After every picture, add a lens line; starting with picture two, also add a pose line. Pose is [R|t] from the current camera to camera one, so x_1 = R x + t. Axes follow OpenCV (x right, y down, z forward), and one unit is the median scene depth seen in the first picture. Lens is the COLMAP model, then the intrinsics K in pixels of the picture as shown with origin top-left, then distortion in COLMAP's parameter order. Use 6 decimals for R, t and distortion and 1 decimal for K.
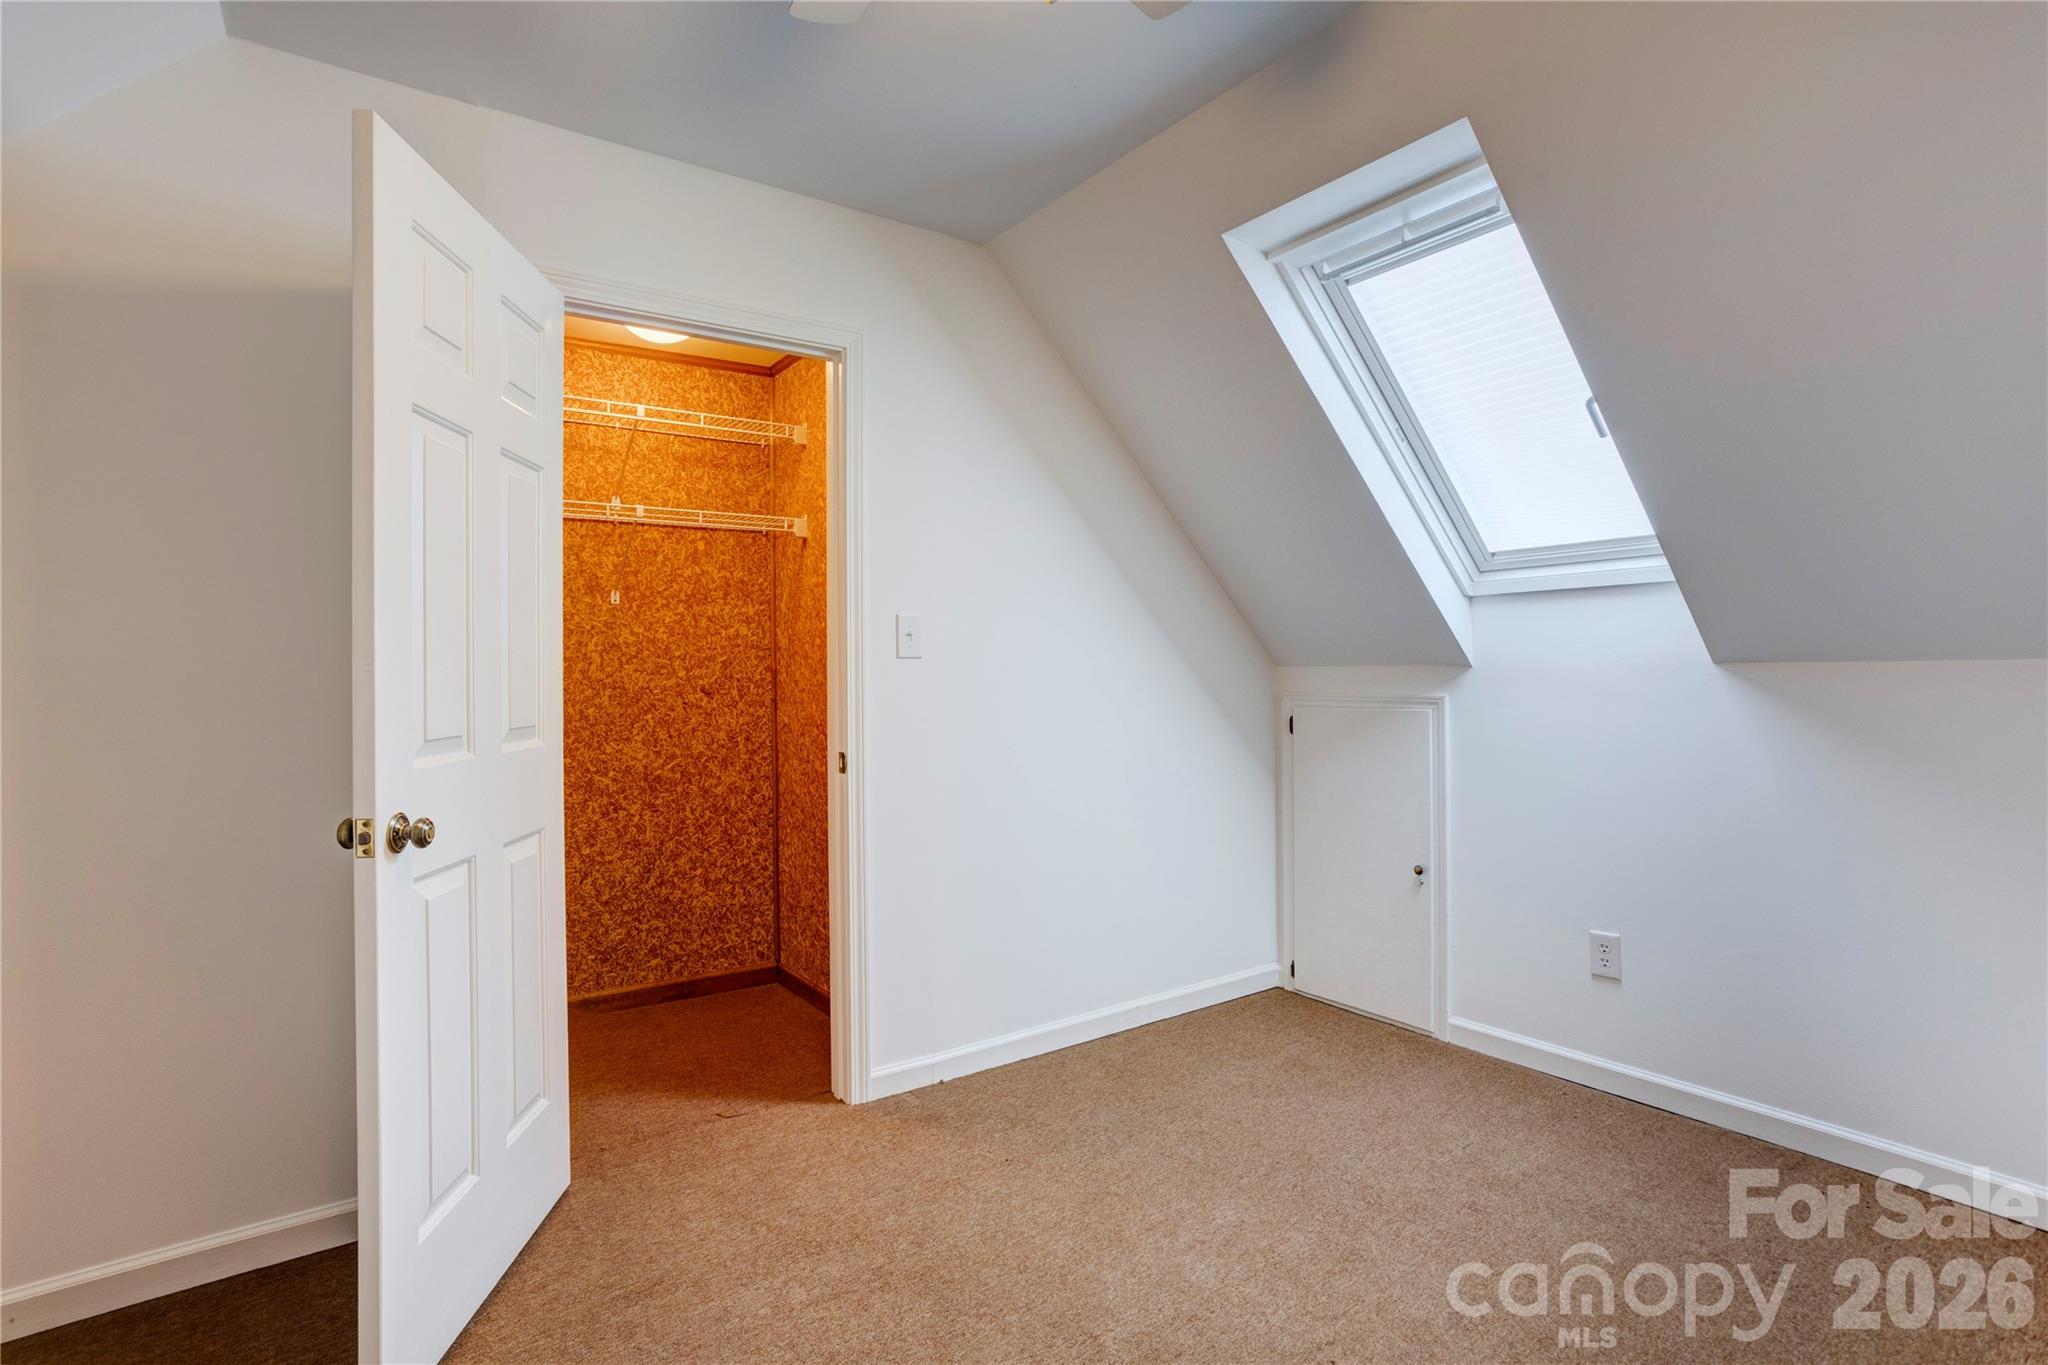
lens RADIAL K [[1091.1, 0, 1016.2], [0, 1091.1, 676.6], [0, 0, 1]] dist [-0.006522, 0.002032]
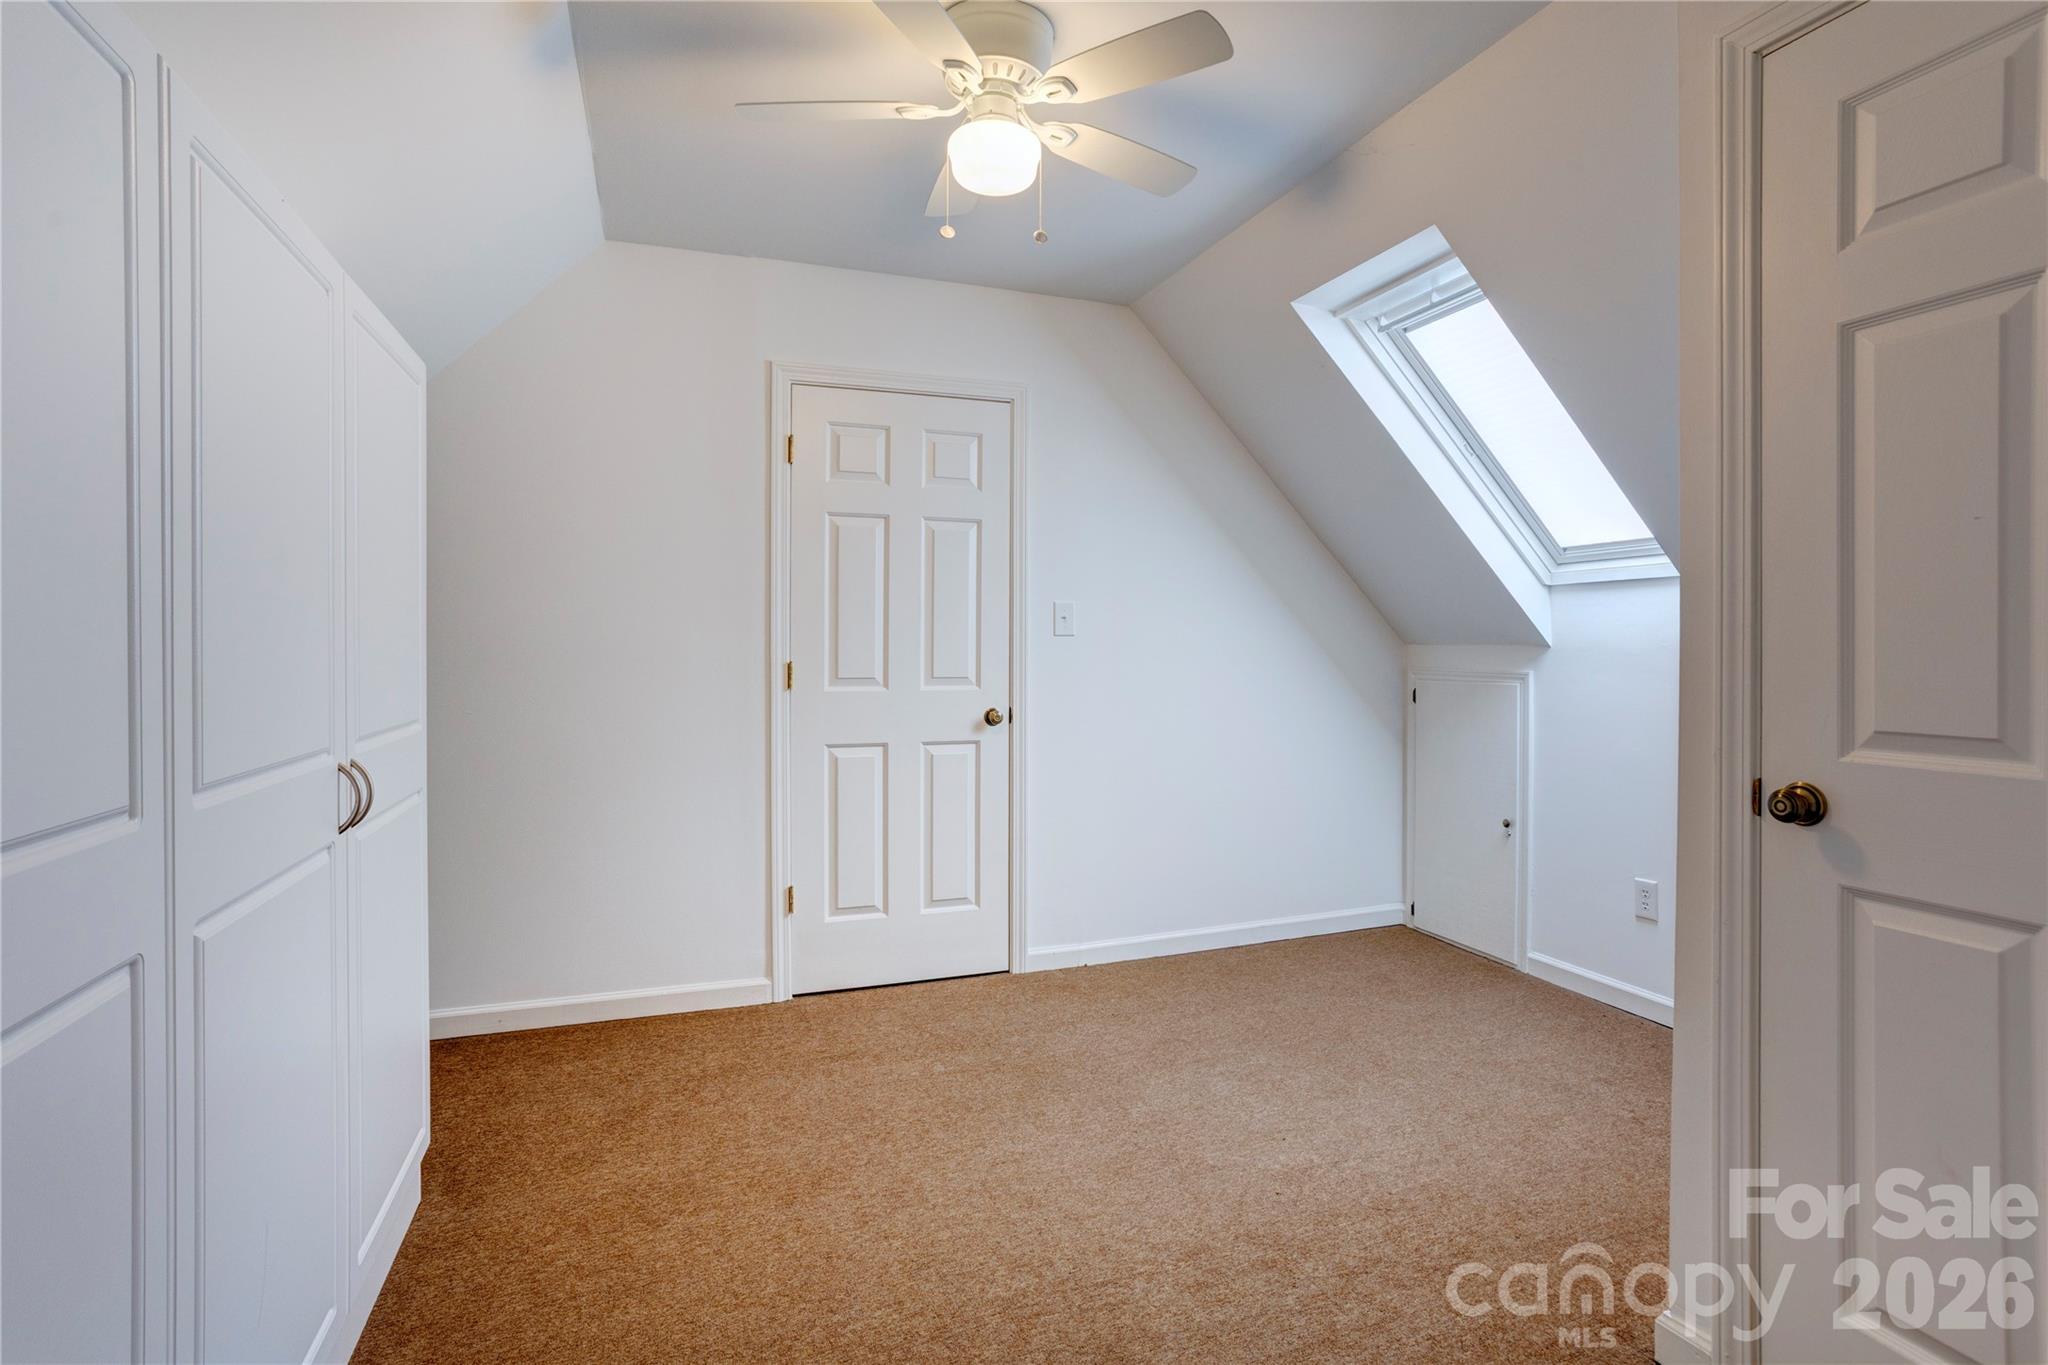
lens RADIAL K [[1091.1, 0, 1031.0], [0, 1091.1, 676.2], [0, 0, 1]] dist [-0.006522, 0.002032]
pose [[0.969160, 0.016919, -0.245851, 0.191608], [-0.010467, 0.999566, 0.027526, -0.004714], [0.246210, -0.024104, 0.968917, -0.271673]]
